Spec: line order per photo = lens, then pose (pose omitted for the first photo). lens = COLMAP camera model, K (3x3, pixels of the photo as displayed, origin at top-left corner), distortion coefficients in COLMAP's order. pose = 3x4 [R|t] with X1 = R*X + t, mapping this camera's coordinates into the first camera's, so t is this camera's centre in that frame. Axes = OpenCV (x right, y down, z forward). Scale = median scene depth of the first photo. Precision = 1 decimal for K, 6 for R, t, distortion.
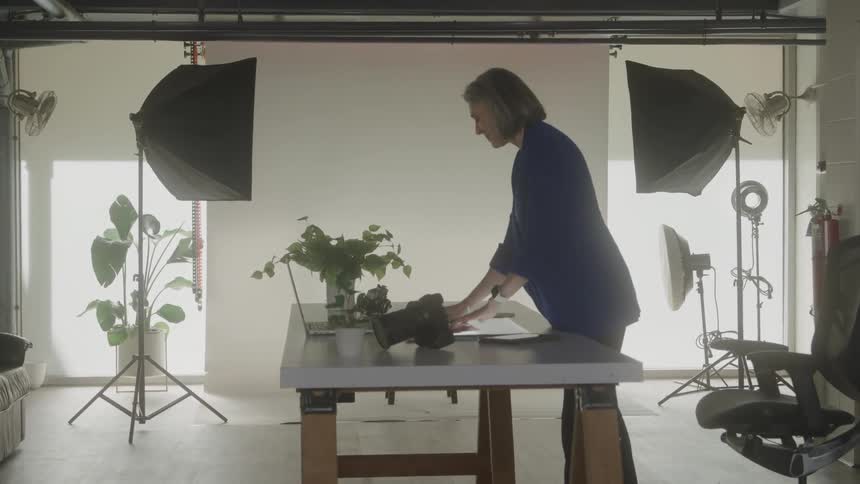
lens RADIAL K [[1484.6, 0, 430.0], [0, 1484.6, 242.0], [0, 0, 1]] dist [0.040799, -0.020687]
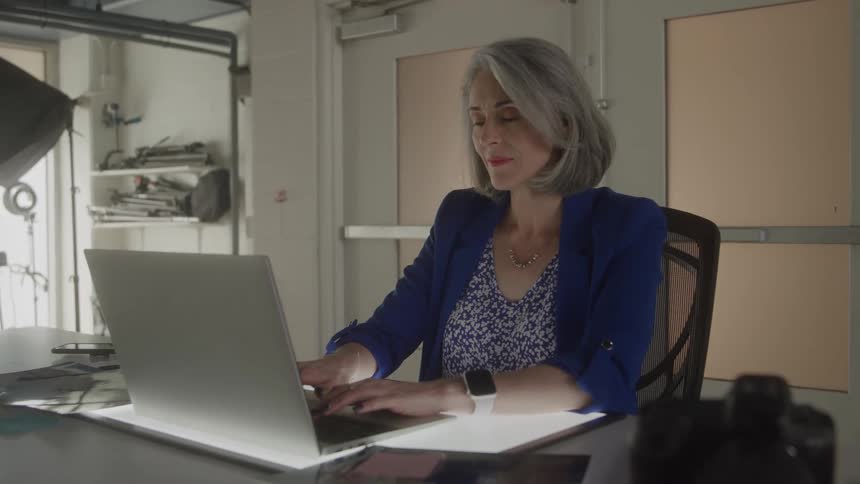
lens RADIAL K [[930.4, 0, 430.0], [0, 930.4, 242.0], [0, 0, 1]] dist [-0.074946, -0.004151]
pose [[0.681041, -0.019731, 0.731979, -0.075854], [0.020243, 0.999762, 0.008115, 0.003011], [-0.731965, 0.009291, 0.681279, 0.425455]]
